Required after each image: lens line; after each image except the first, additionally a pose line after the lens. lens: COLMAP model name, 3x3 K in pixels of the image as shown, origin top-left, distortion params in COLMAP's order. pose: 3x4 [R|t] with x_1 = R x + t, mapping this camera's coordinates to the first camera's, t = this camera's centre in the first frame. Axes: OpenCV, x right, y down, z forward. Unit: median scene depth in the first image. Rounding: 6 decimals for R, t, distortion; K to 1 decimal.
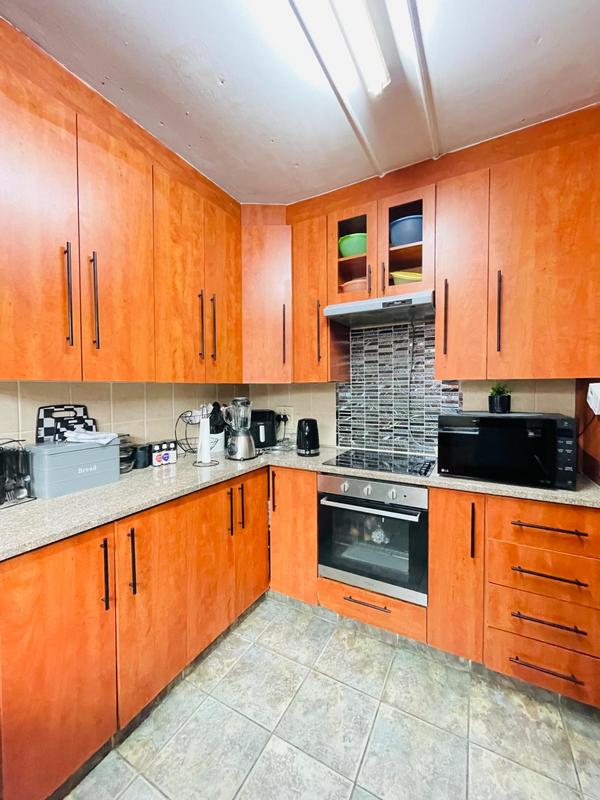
lens RADIAL K [[327.0, 0, 300.0], [0, 327.0, 400.0], [0, 0, 1]] dist [-0.001747, 0.000660]
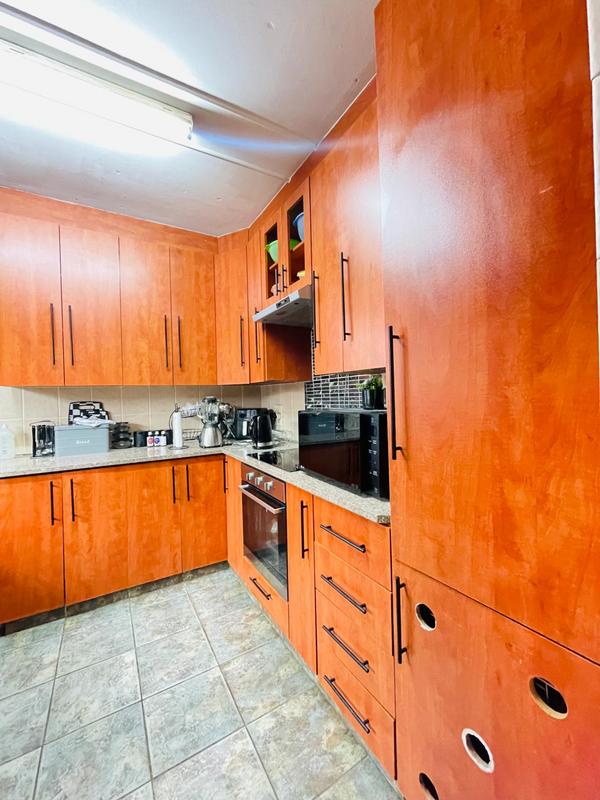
lens RADIAL K [[327.0, 0, 300.0], [0, 327.0, 400.0], [0, 0, 1]] dist [-0.001747, 0.000660]
pose [[0.863269, -0.007363, -0.504690, 0.947482], [0.000803, 0.999912, -0.013215, 0.028427], [0.504743, 0.011003, 0.863200, 0.151557]]
